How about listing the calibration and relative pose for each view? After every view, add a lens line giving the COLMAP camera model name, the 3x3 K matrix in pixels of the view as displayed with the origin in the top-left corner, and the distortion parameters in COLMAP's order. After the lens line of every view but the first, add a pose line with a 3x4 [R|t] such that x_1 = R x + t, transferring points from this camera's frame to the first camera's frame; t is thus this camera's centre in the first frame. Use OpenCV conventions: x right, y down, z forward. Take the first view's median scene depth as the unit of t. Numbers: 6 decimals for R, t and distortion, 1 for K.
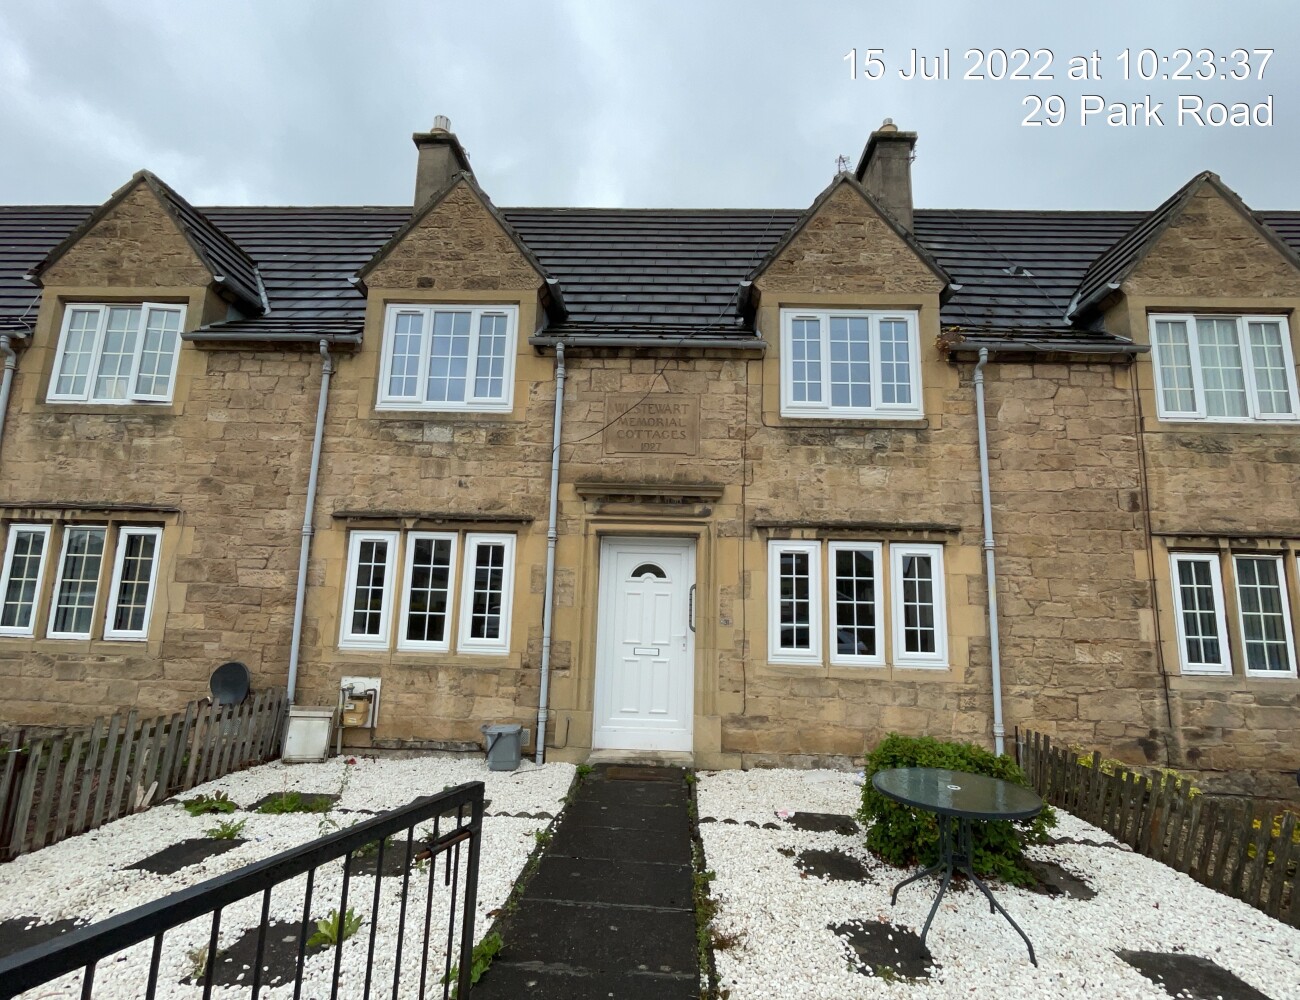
lens RADIAL K [[703.4, 0, 650.0], [0, 703.4, 500.0], [0, 0, 1]] dist [0.007488, 0.000448]
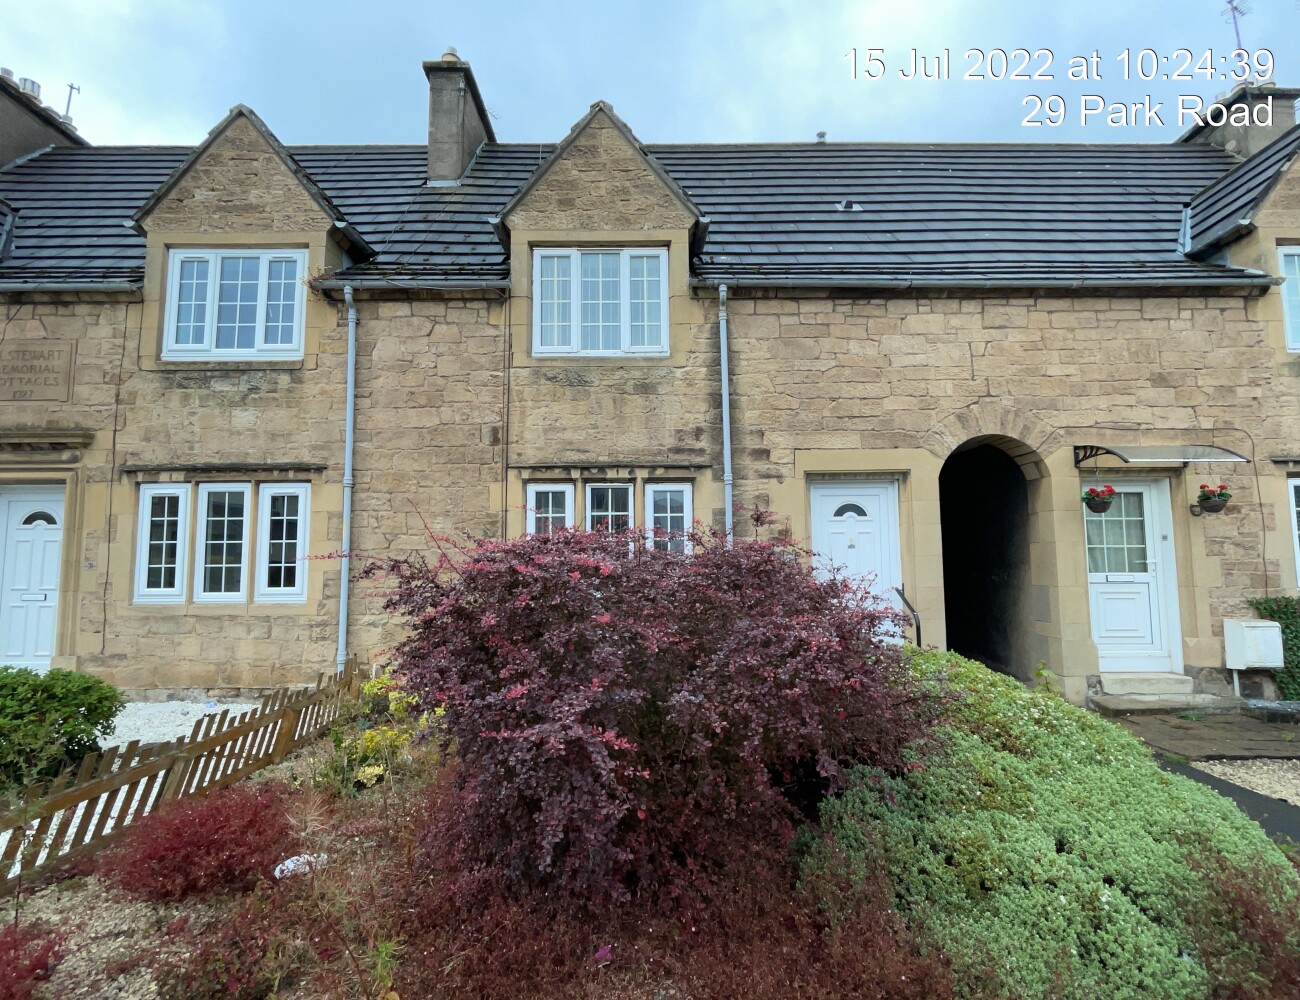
lens RADIAL K [[703.4, 0, 650.0], [0, 703.4, 500.0], [0, 0, 1]] dist [0.007488, 0.000448]
pose [[0.999102, -0.031528, 0.028293, 0.862446], [0.029203, 0.996437, 0.079127, 0.020612], [-0.030687, -0.078230, 0.996463, -0.038456]]
